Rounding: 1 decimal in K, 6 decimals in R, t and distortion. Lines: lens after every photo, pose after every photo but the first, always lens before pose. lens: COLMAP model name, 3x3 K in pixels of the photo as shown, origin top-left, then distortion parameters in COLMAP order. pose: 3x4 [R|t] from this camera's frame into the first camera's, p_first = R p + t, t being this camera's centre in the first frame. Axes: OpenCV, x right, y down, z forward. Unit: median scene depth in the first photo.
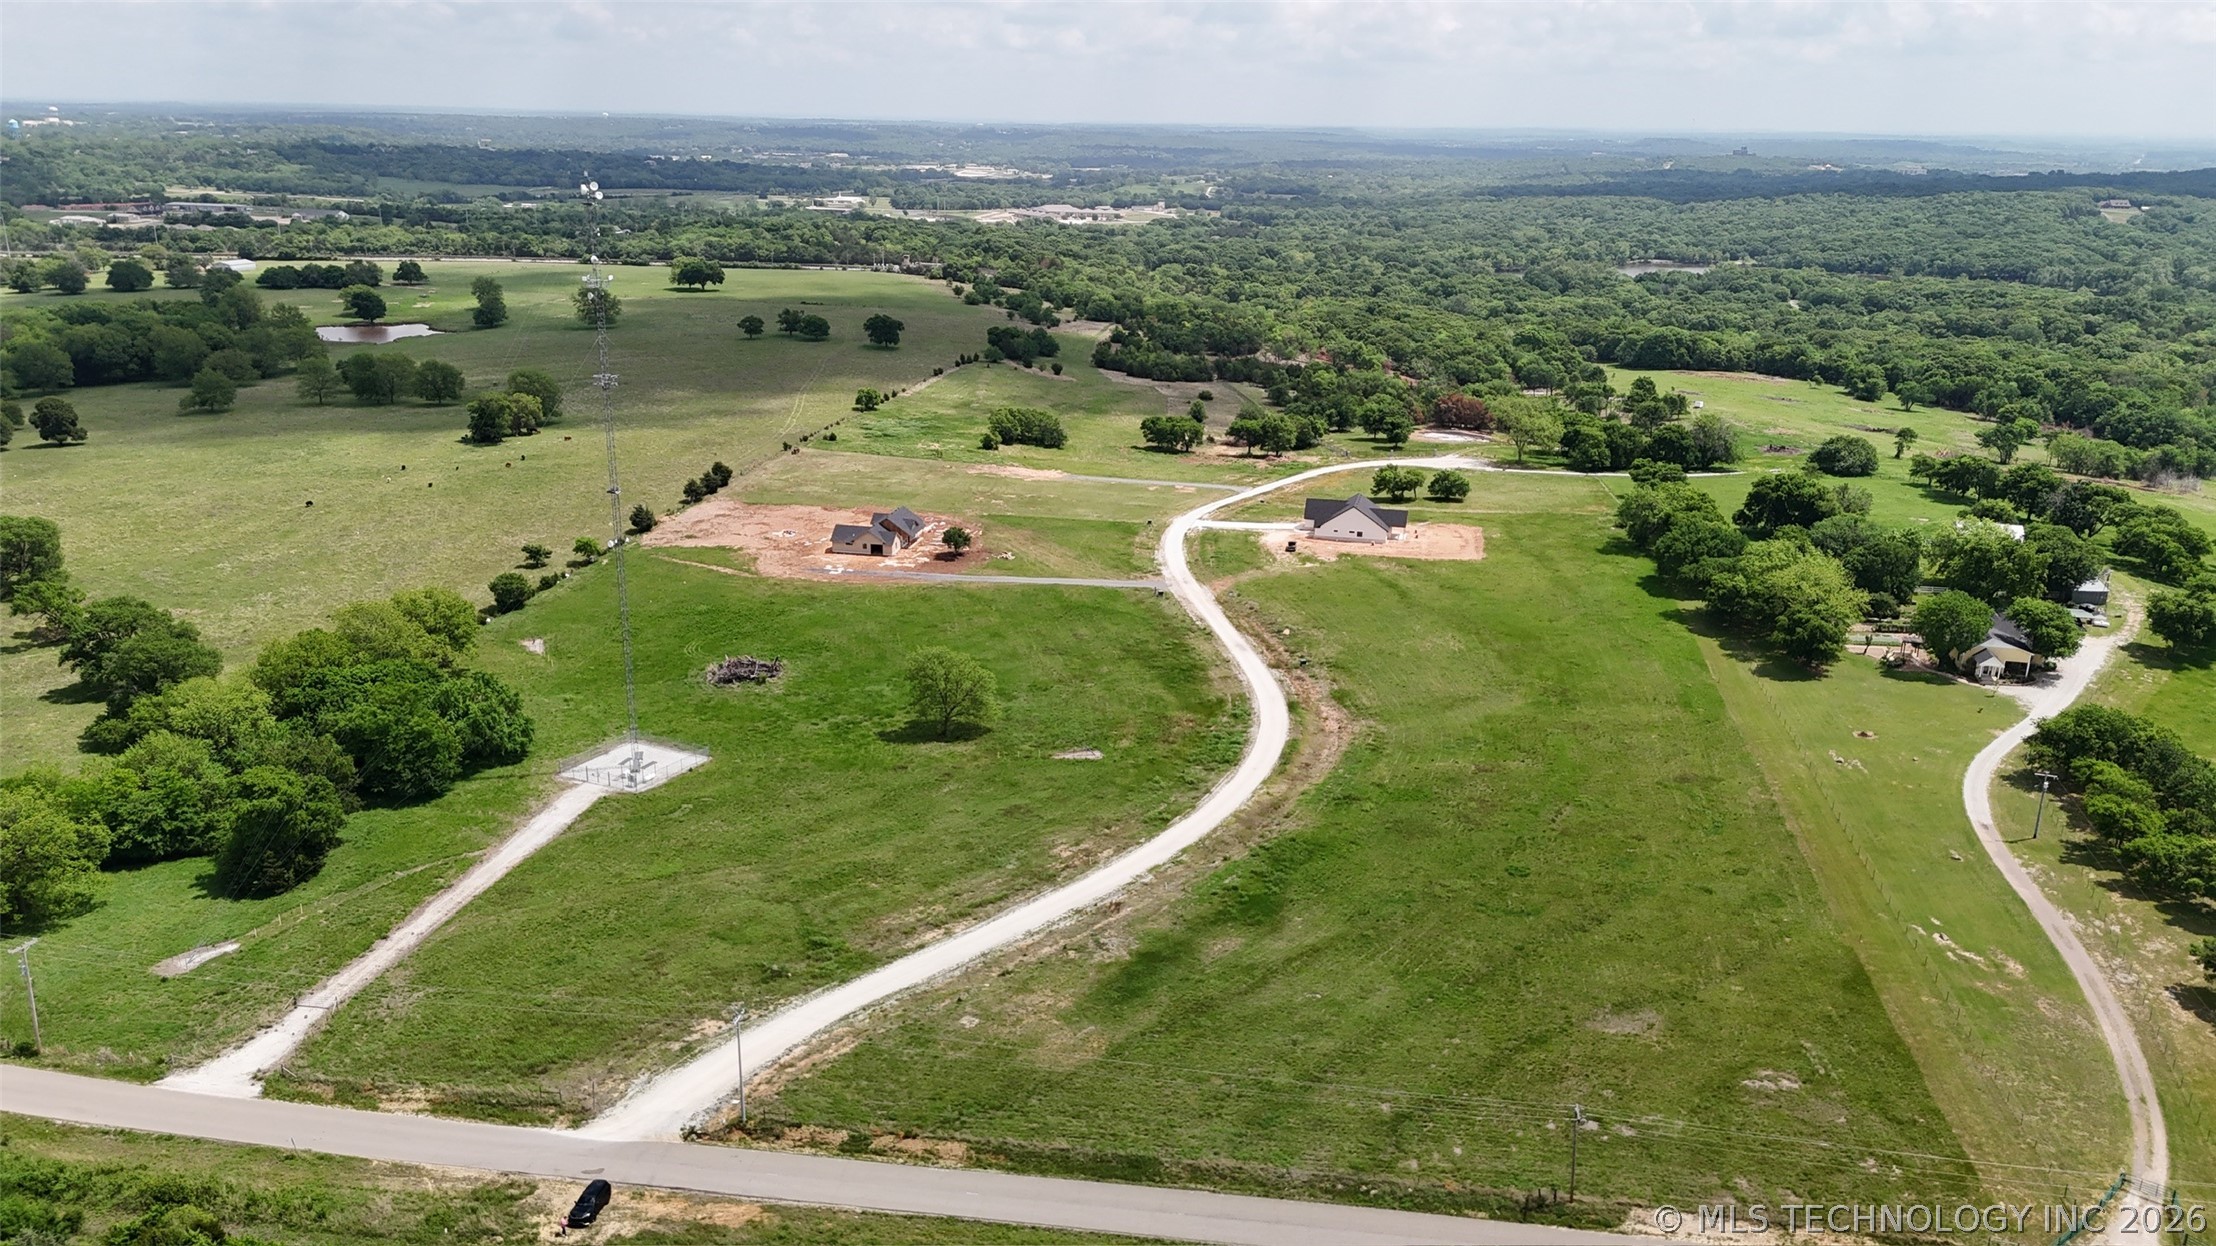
lens RADIAL K [[1618.4, 0, 1103.4], [0, 1618.4, 630.4], [0, 0, 1]] dist [0.079197, -0.075725]
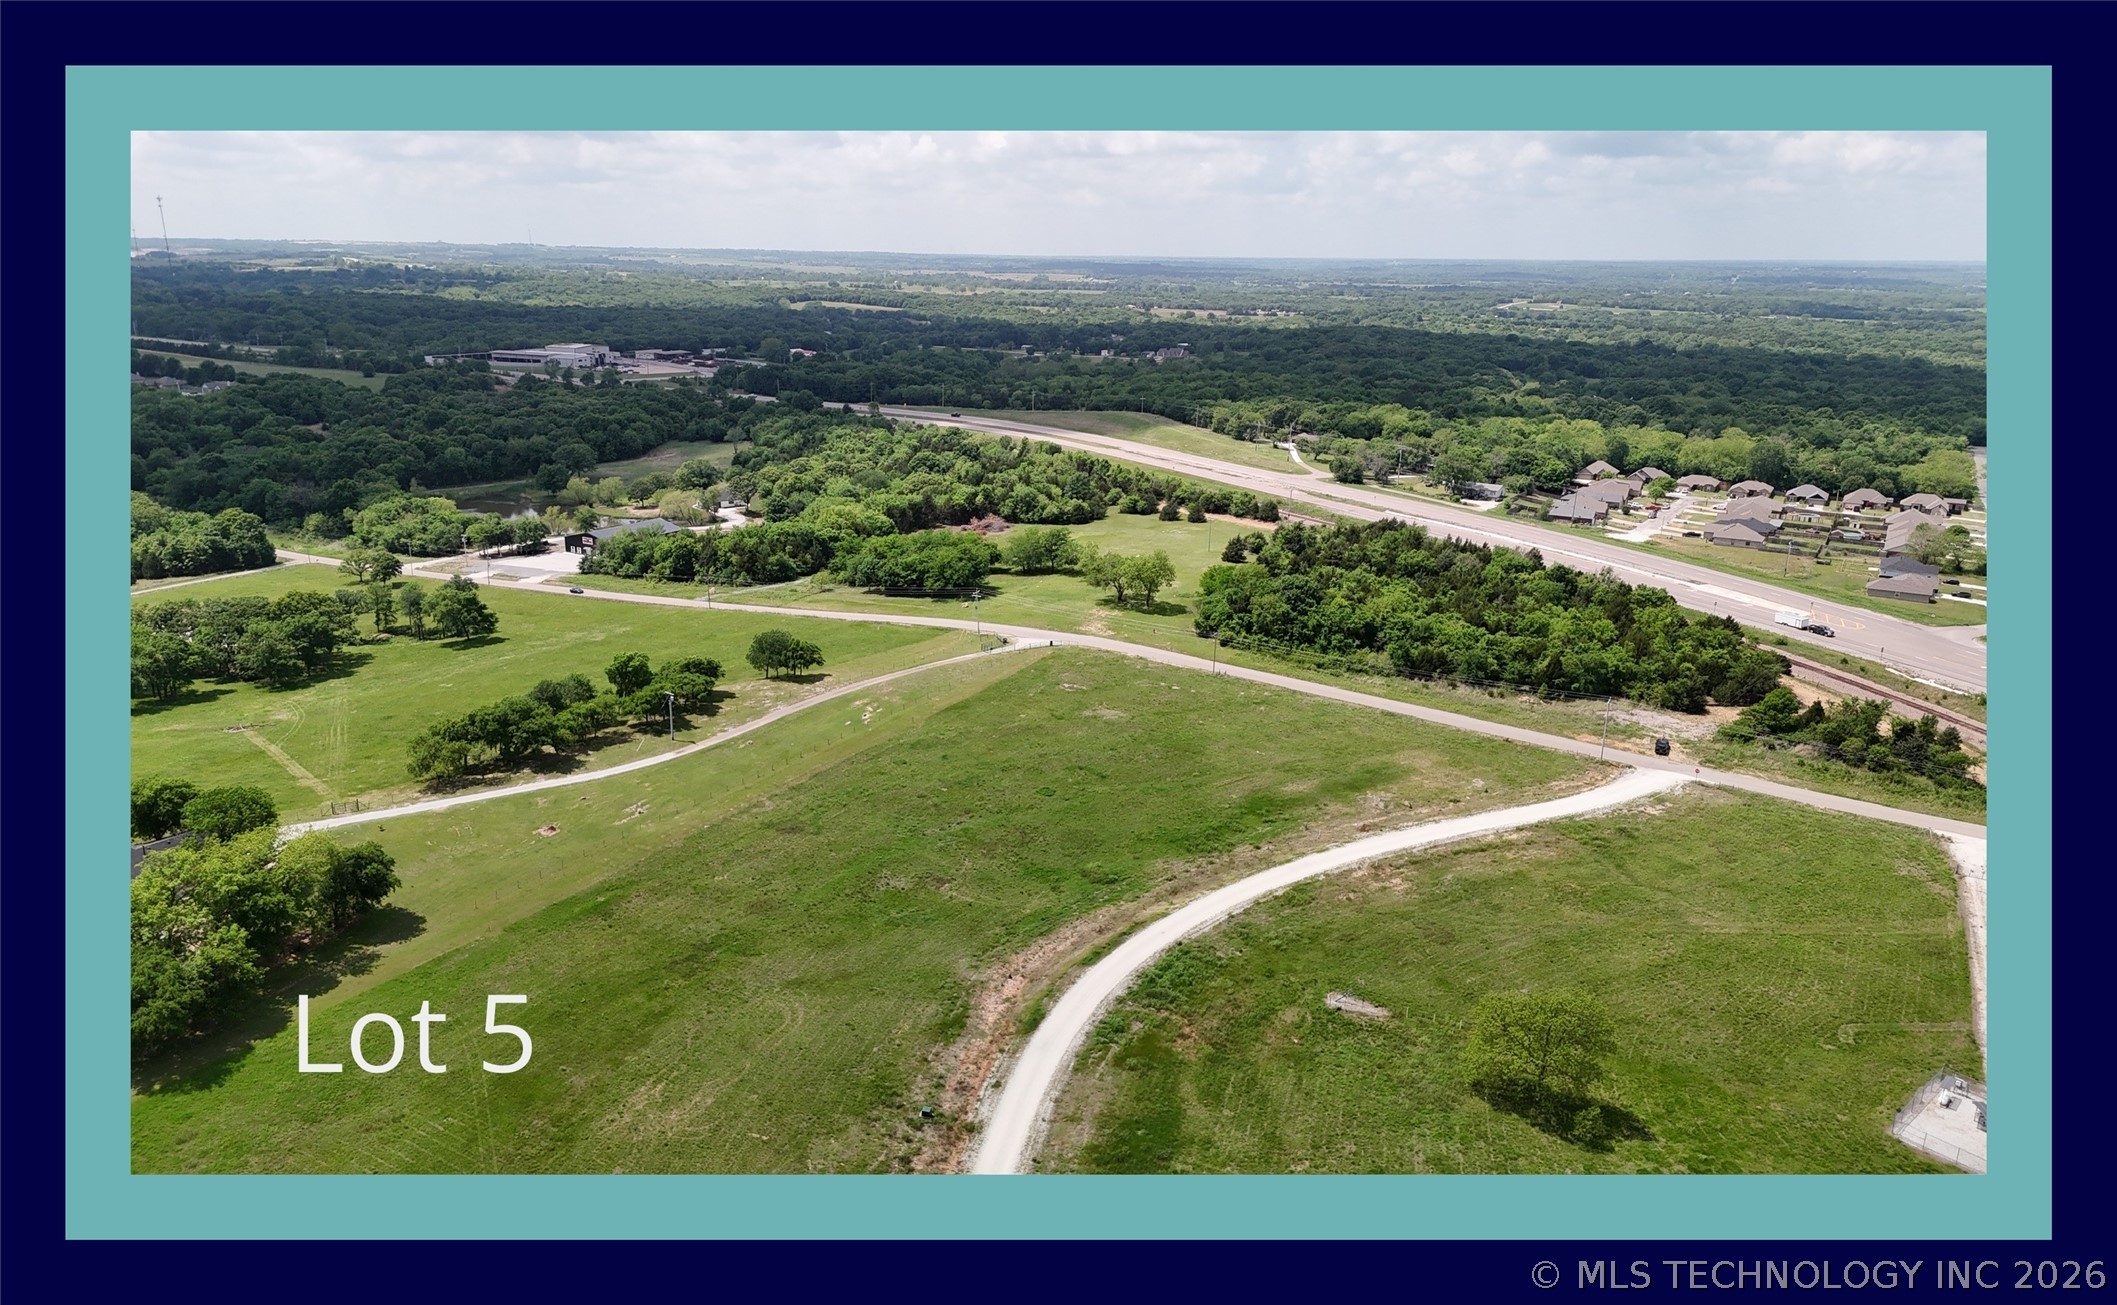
lens RADIAL K [[1371.4, 0, 1059.0], [0, 1371.4, 655.7], [0, 0, 1]] dist [0.052687, -0.031166]
pose [[-0.944473, -0.110459, 0.309468, -0.079495], [0.081406, 0.833788, 0.546049, -0.521697], [-0.318346, 0.540921, -0.778498, 1.723069]]
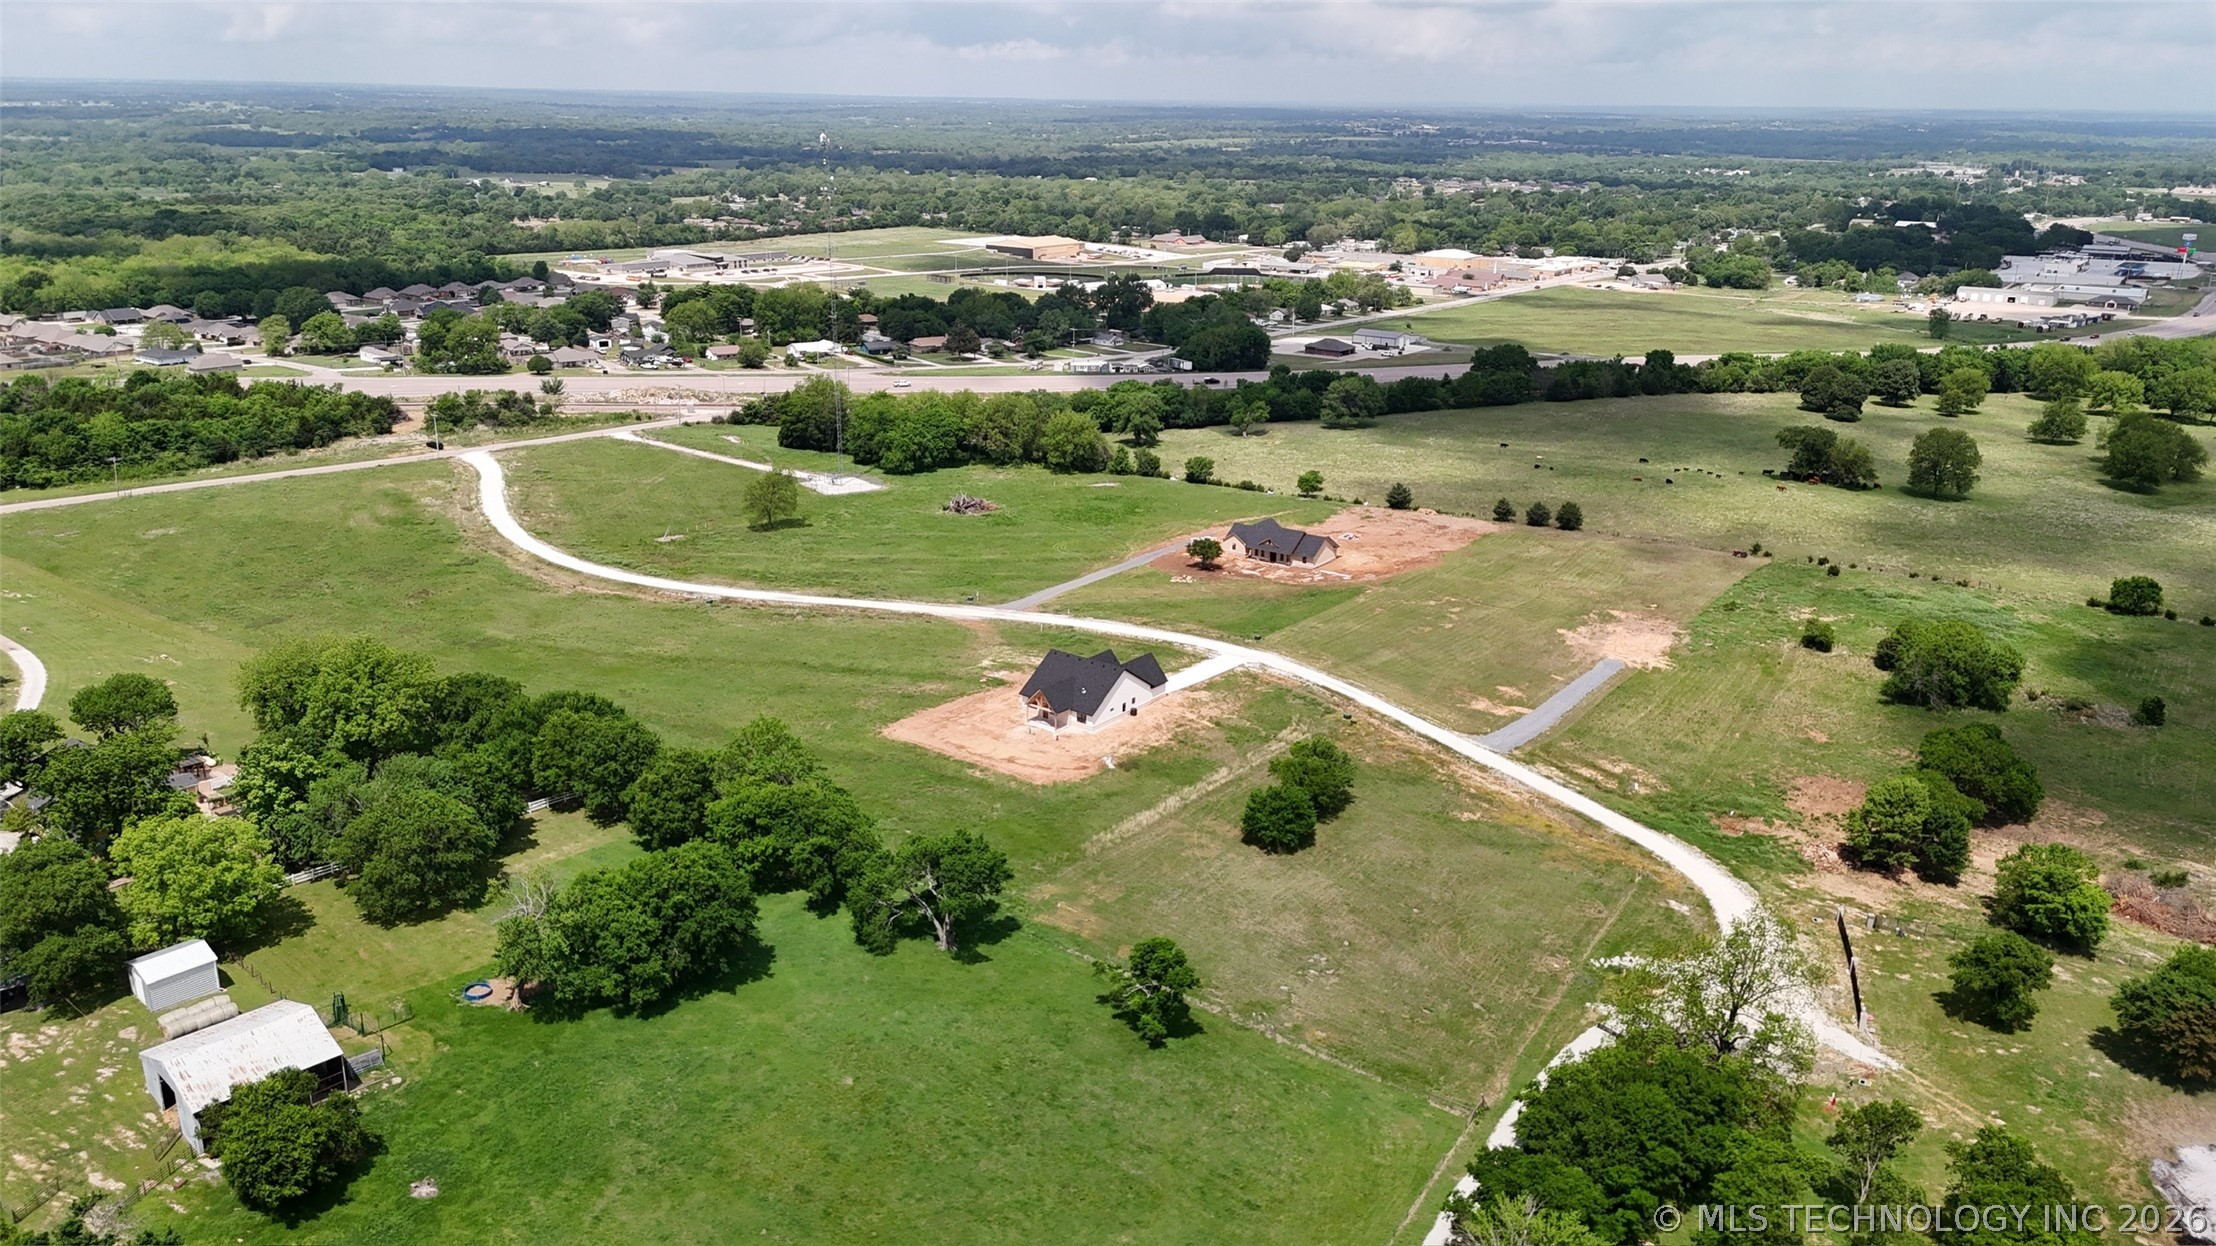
lens RADIAL K [[1618.4, 0, 1107.8], [0, 1618.4, 611.0], [0, 0, 1]] dist [0.079197, -0.075725]
pose [[-0.409336, 0.260464, -0.874416, 1.271756], [-0.295018, 0.869116, 0.396991, -0.636330], [0.863370, 0.420471, -0.278919, 2.042948]]
